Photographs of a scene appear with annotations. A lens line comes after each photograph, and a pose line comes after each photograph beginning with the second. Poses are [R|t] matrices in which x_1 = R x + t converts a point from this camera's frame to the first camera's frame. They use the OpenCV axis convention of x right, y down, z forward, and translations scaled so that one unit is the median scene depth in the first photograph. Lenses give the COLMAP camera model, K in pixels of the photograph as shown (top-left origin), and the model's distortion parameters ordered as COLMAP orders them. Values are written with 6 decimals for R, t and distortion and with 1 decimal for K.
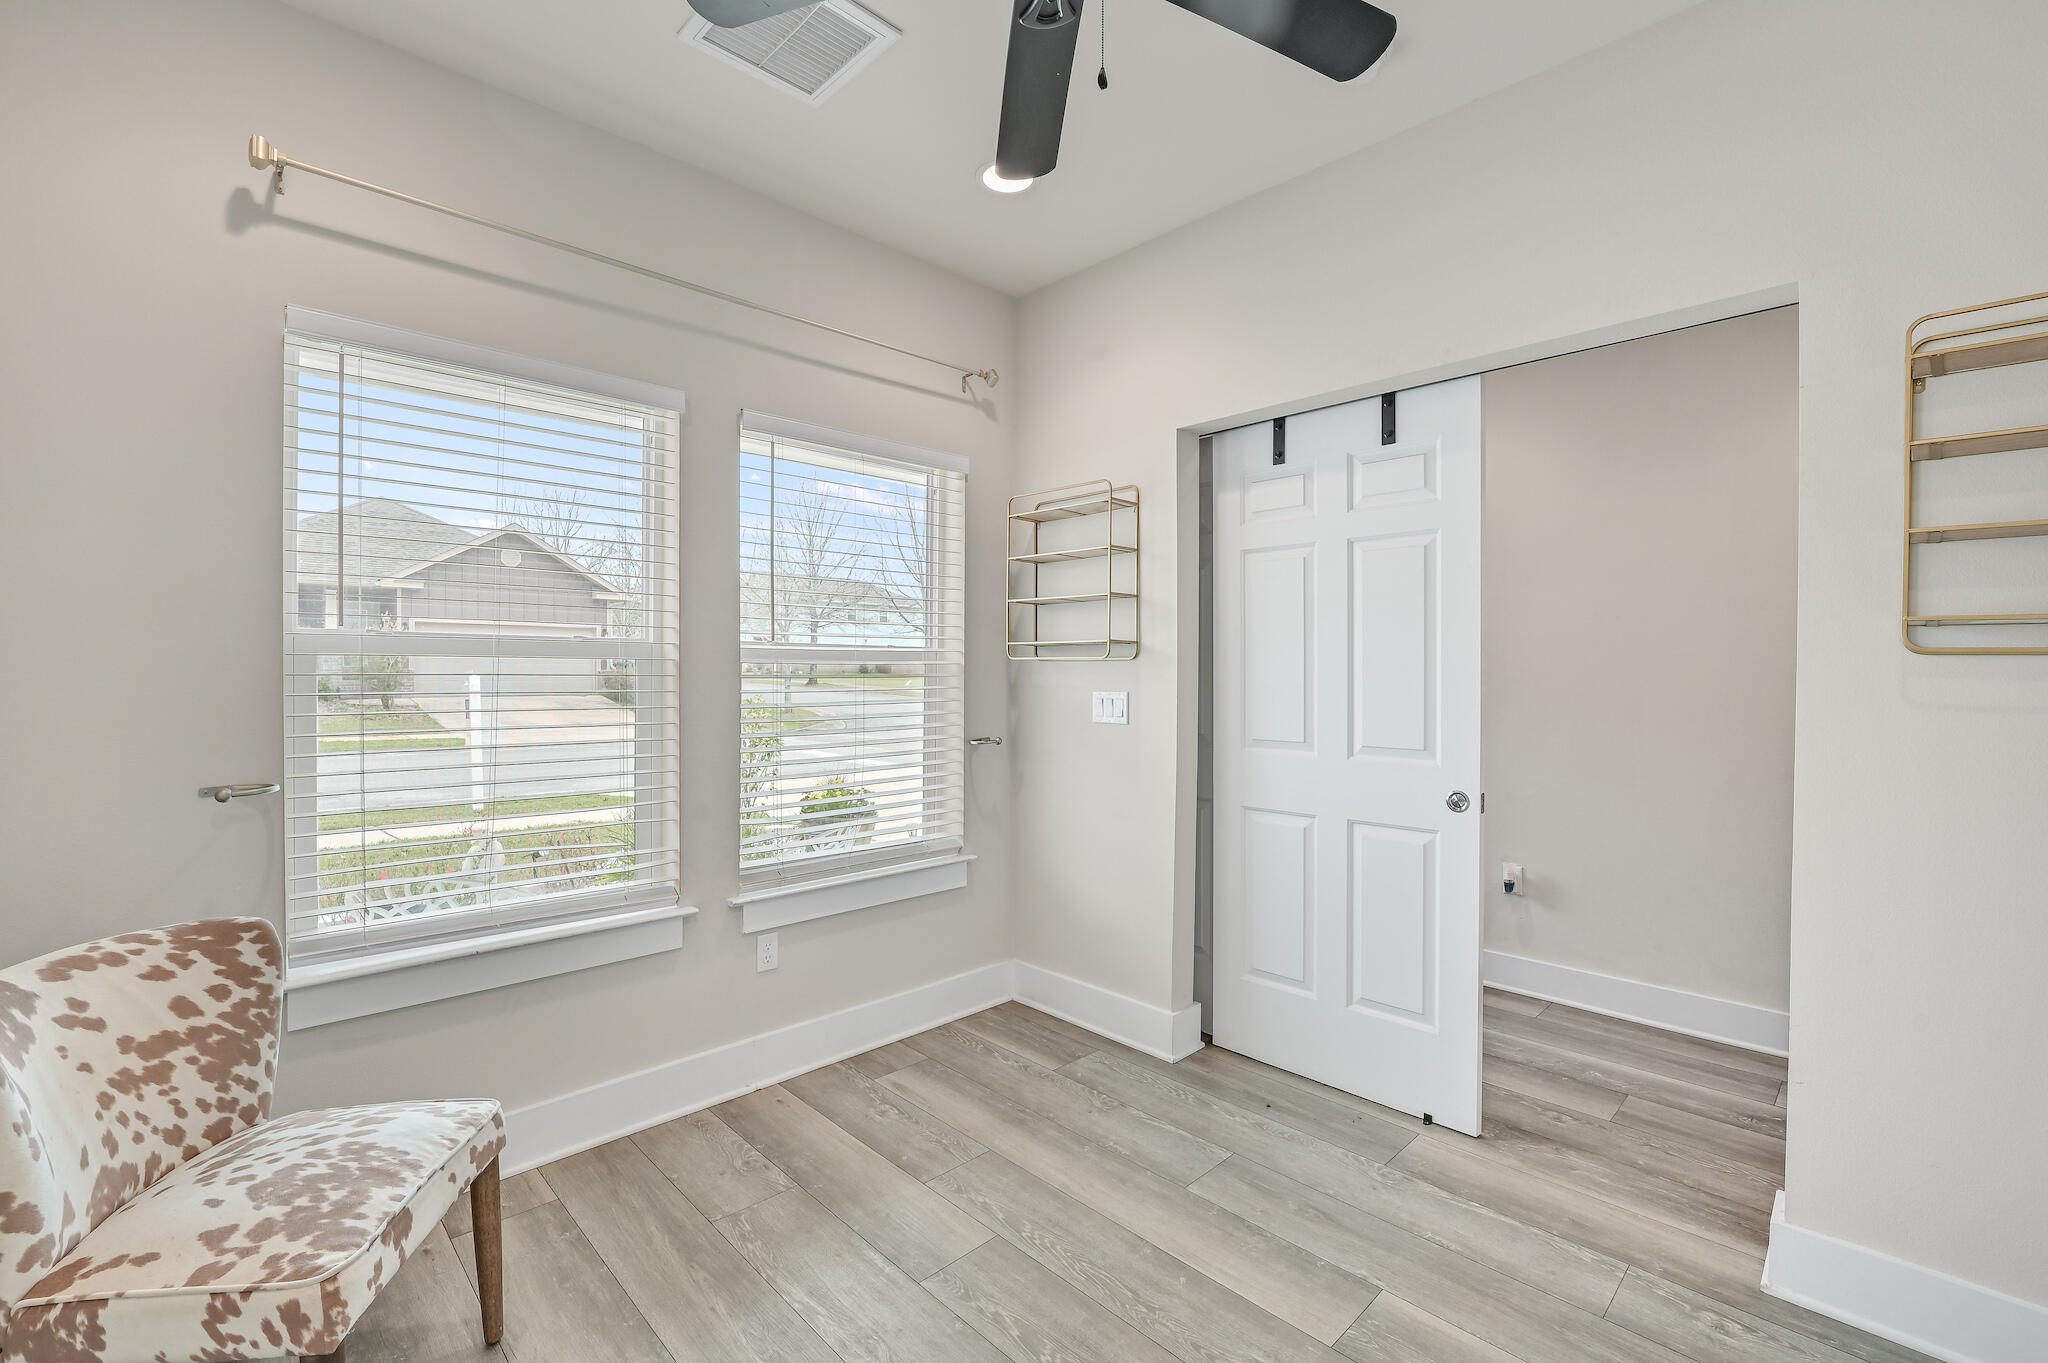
lens RADIAL K [[868.1, 0, 1029.4], [0, 868.1, 663.0], [0, 0, 1]] dist [0.000476, 0.000357]
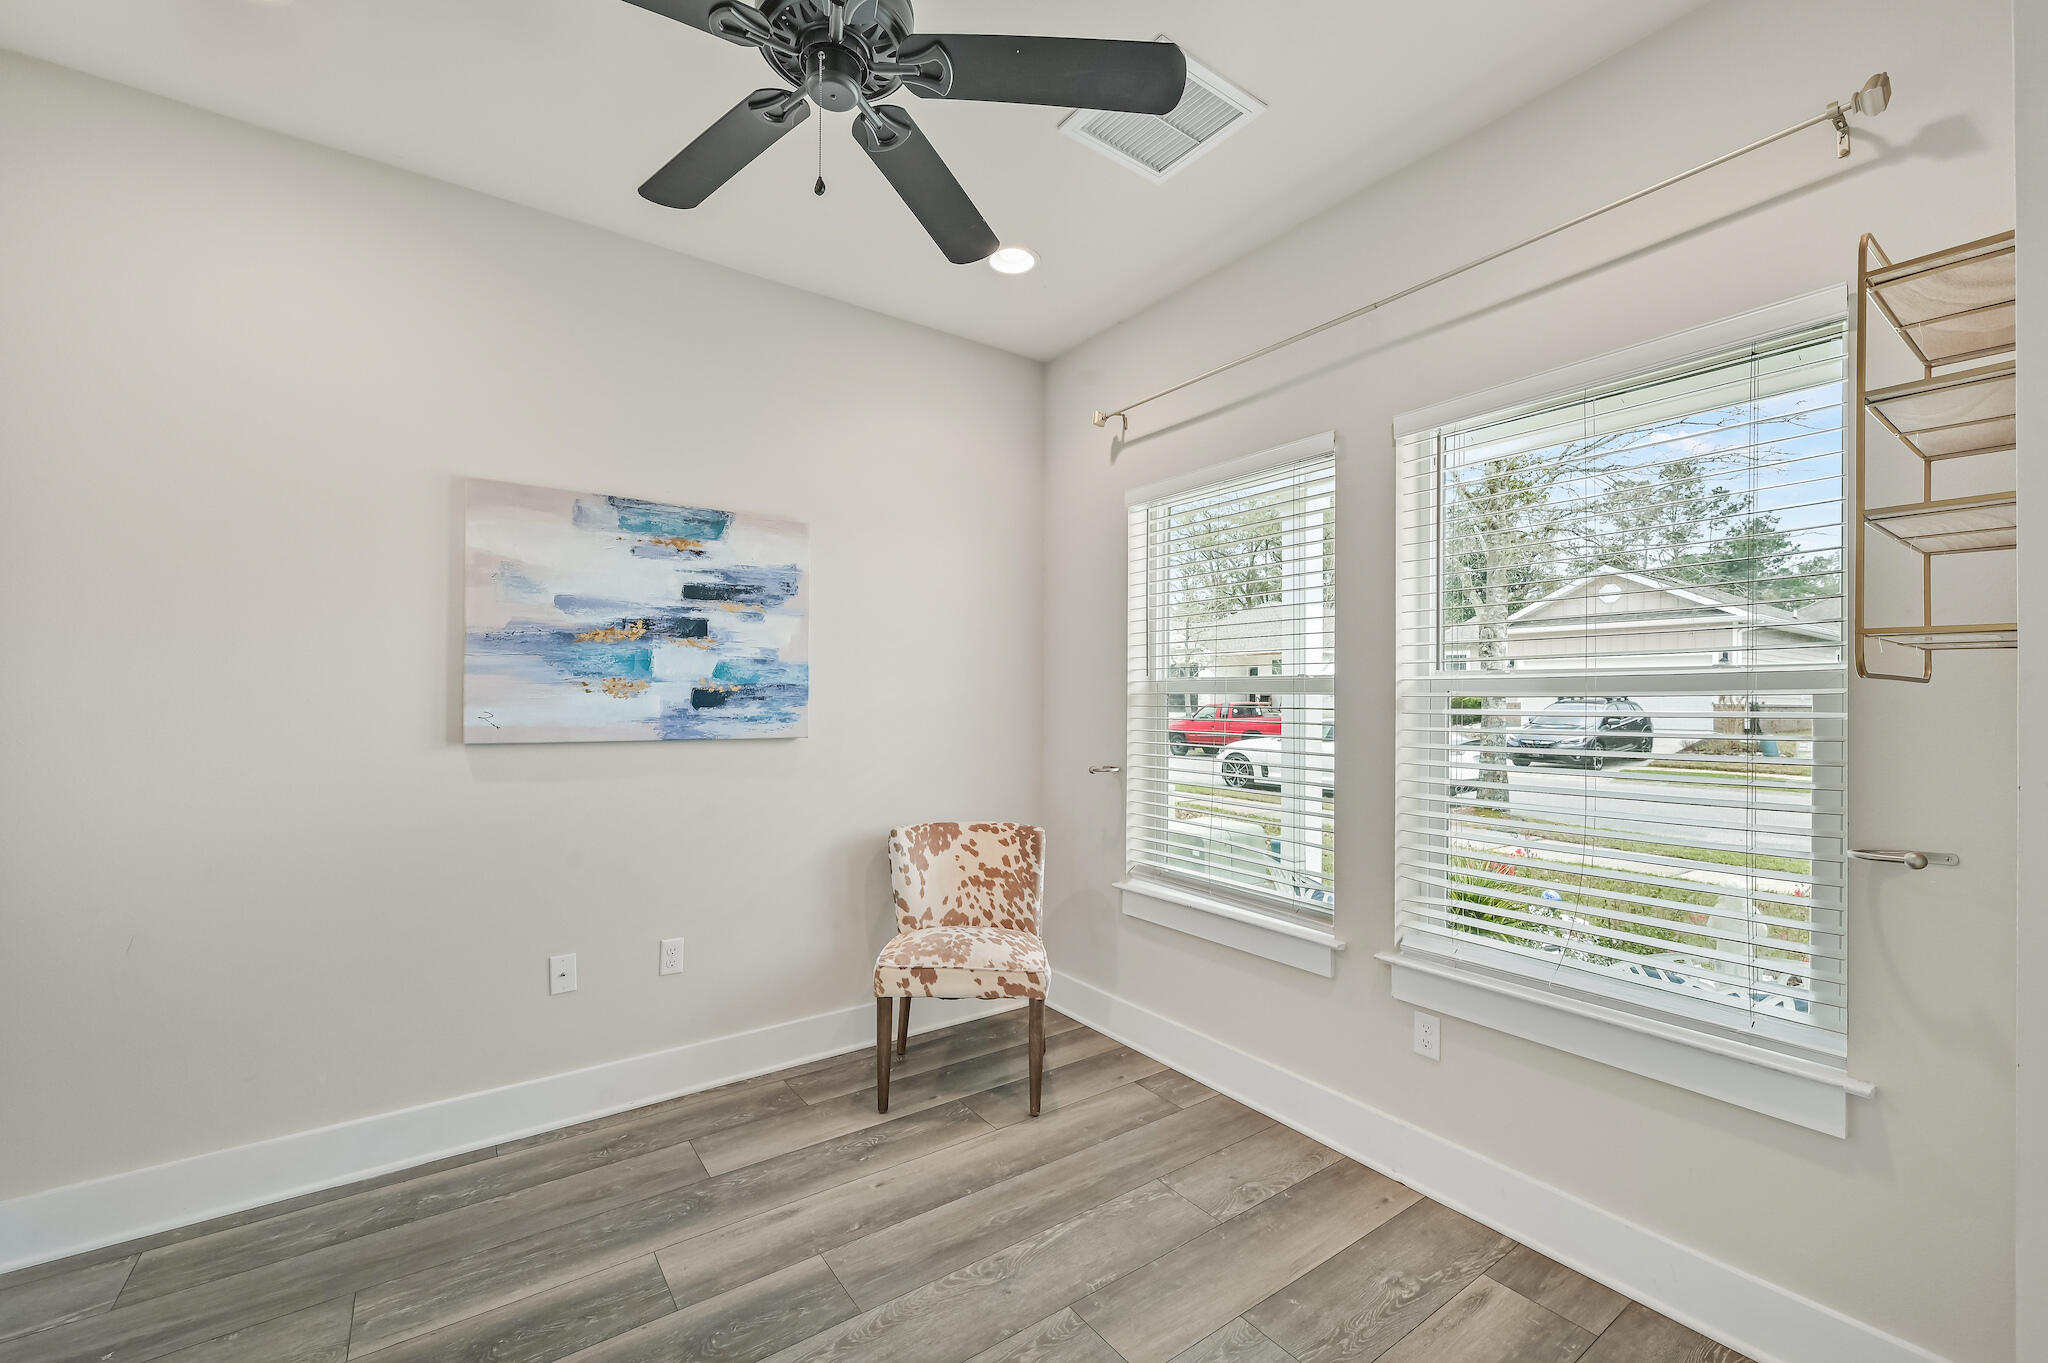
lens RADIAL K [[844.0, 0, 1024.0], [0, 844.0, 681.5], [0, 0, 1]] dist [-0.000252, 0.000074]
pose [[-0.152002, -0.023375, -0.988104, 1.051635], [0.005176, 0.999688, -0.024446, 0.007028], [0.988367, -0.008830, -0.151833, 1.327856]]
